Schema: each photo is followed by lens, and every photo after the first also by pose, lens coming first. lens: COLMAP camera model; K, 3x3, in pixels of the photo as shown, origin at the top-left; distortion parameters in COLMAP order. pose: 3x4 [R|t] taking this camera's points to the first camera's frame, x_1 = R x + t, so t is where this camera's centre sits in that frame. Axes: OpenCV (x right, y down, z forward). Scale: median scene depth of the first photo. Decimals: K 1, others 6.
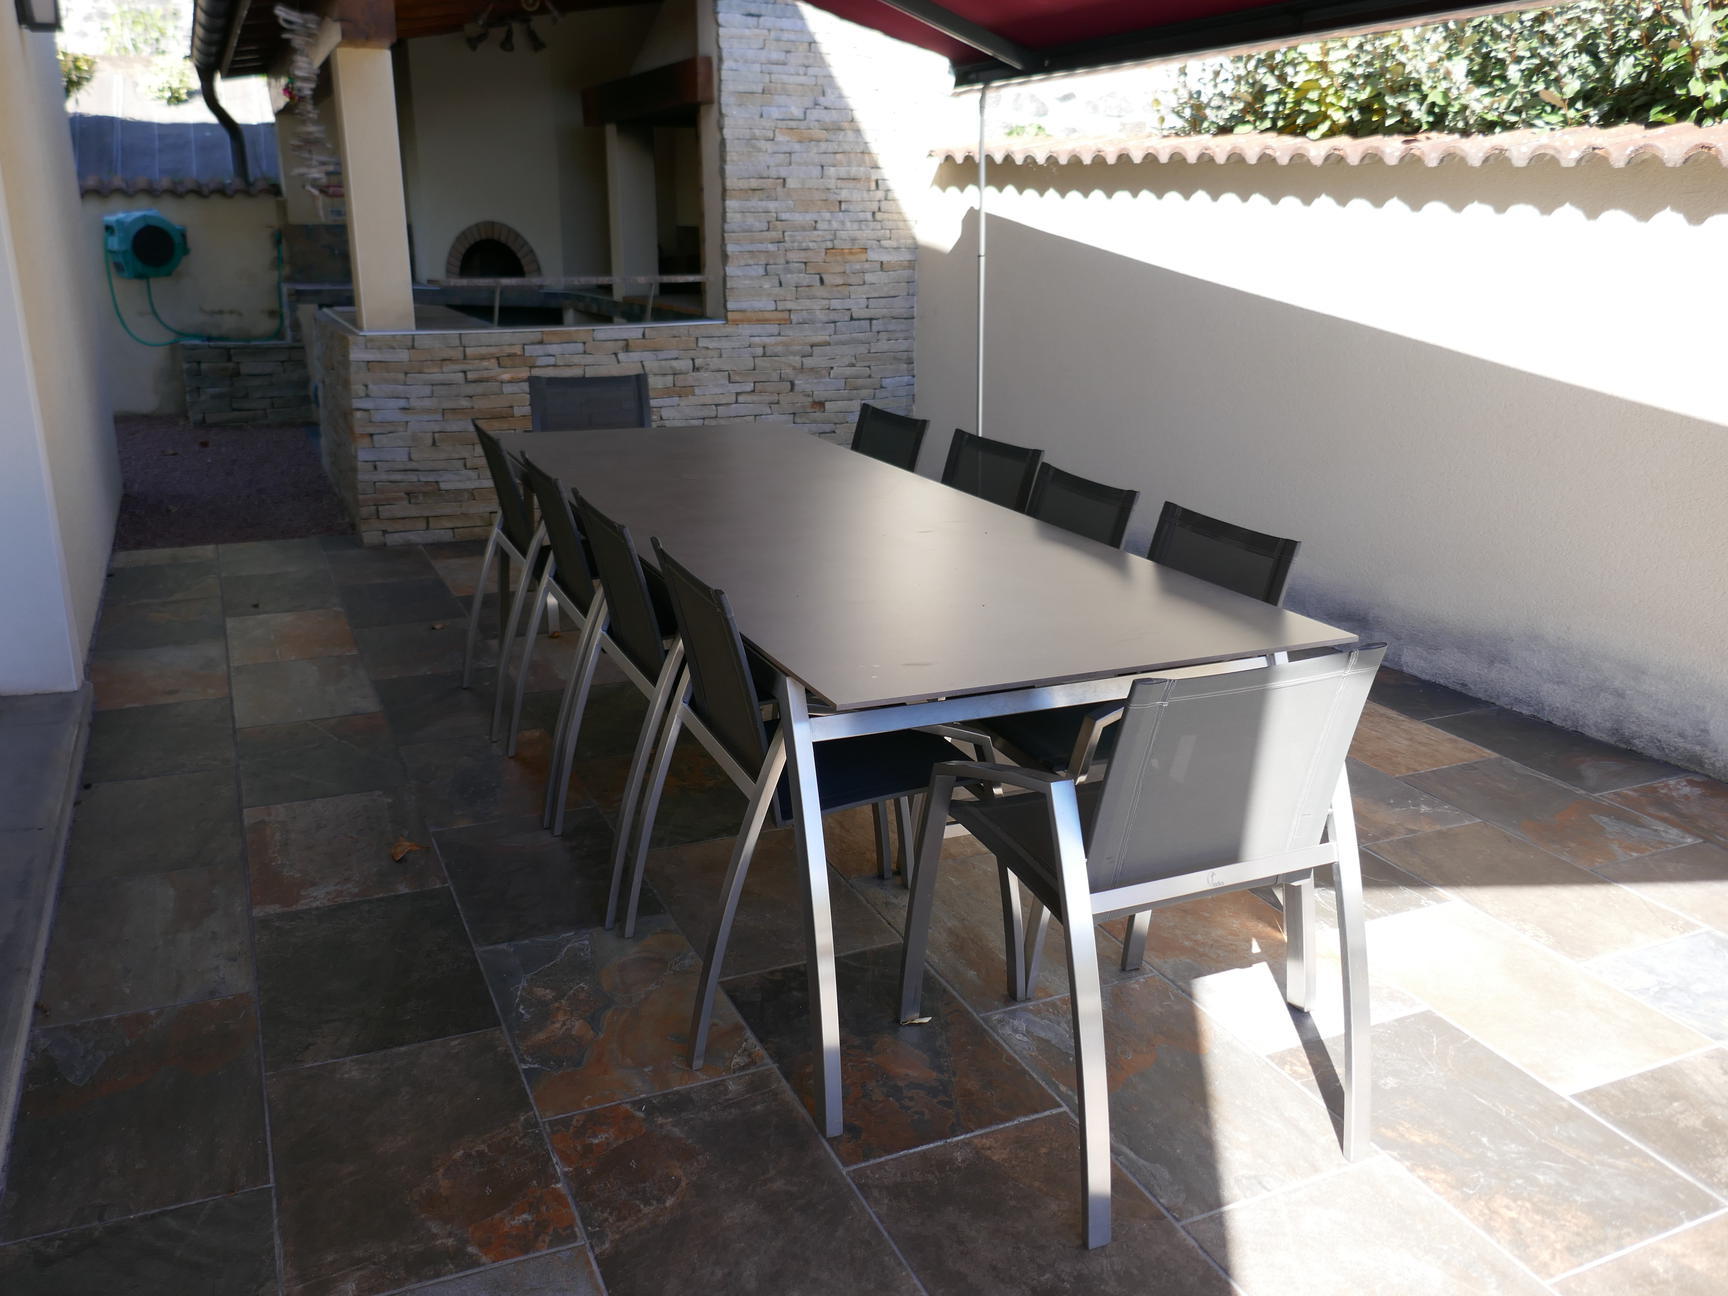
lens RADIAL K [[1400.5, 0, 872.5], [0, 1400.5, 649.2], [0, 0, 1]] dist [-0.008550, -0.010673]
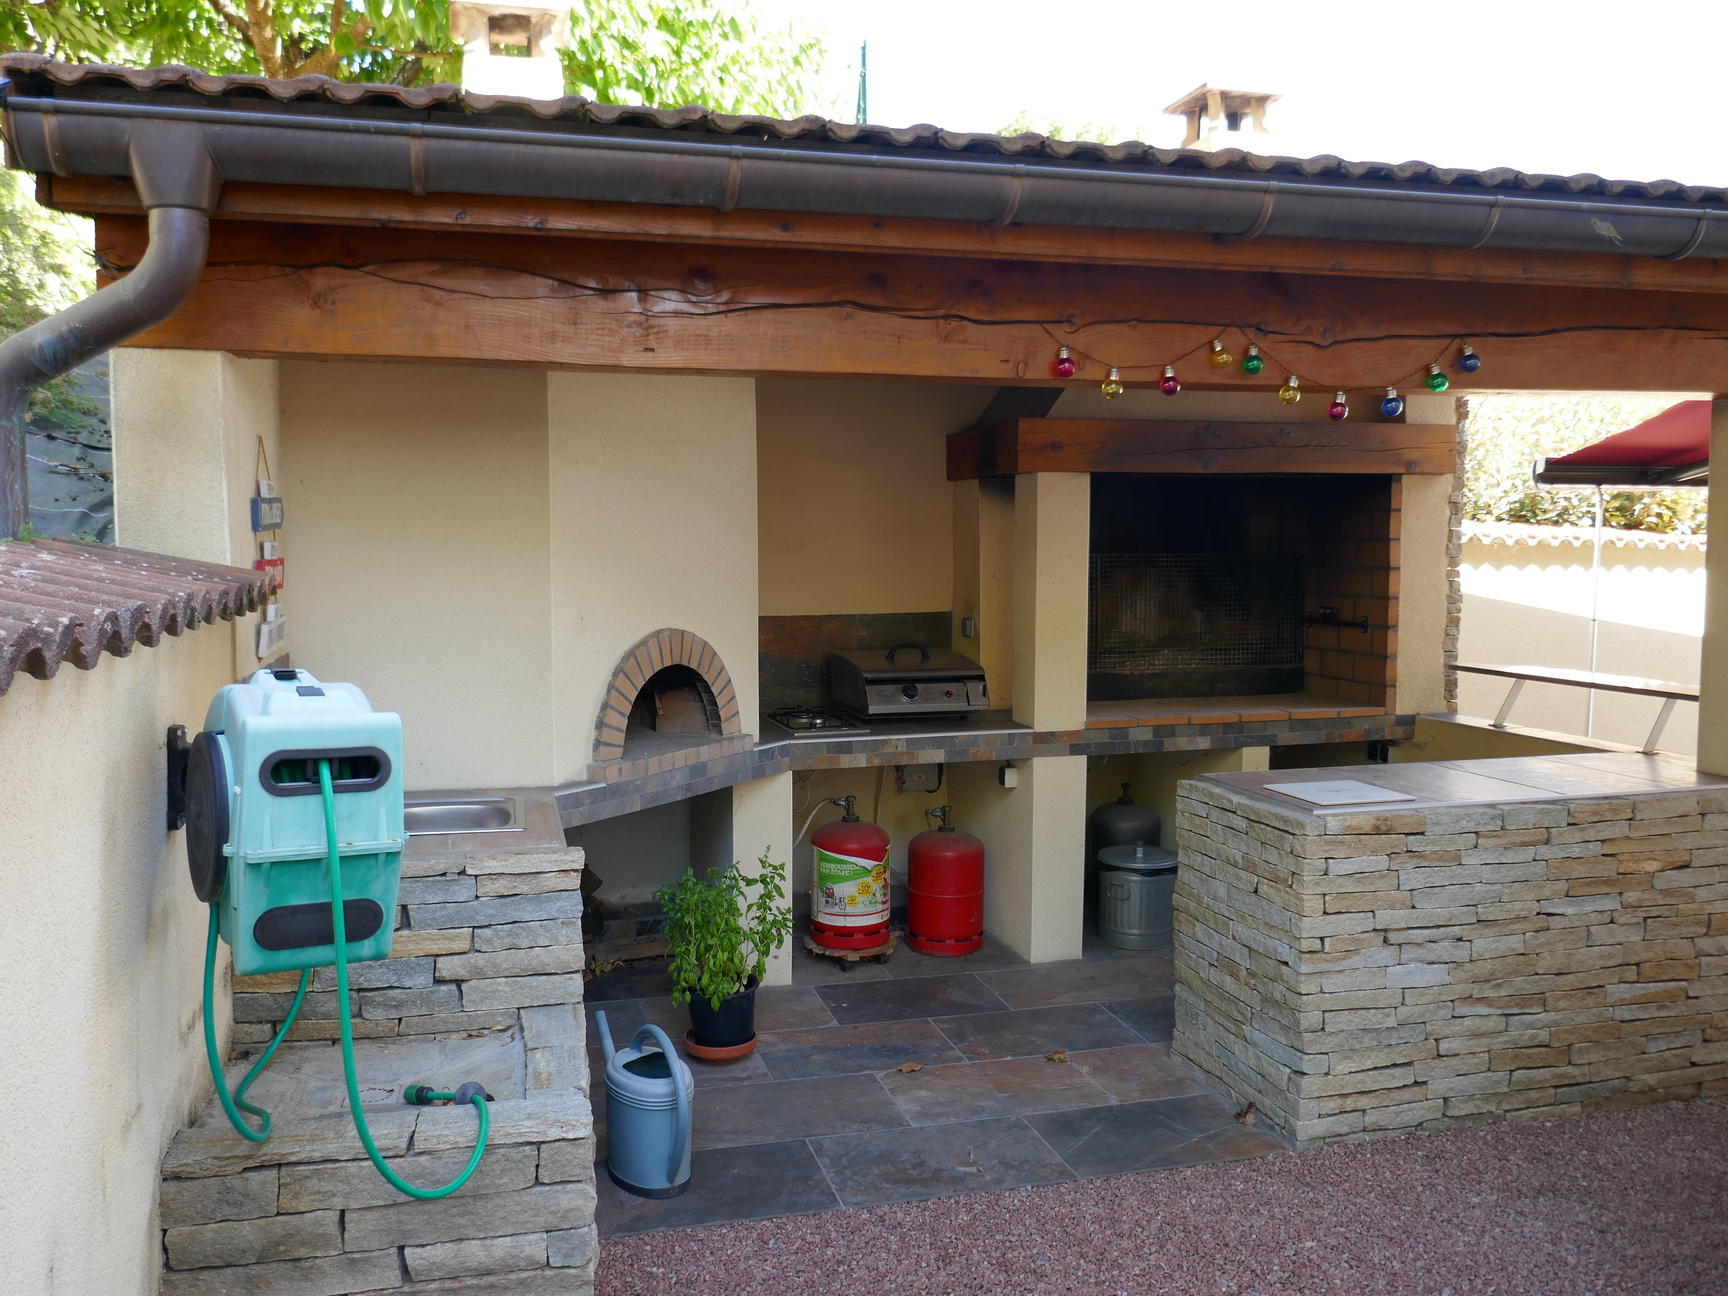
lens RADIAL K [[1400.5, 0, 872.5], [0, 1400.5, 649.2], [0, 0, 1]] dist [-0.008550, -0.010673]
pose [[0.172079, -0.074890, 0.982232, -1.028133], [0.299789, 0.953792, 0.020201, -0.400068], [-0.938358, 0.290986, 0.186579, 1.170746]]
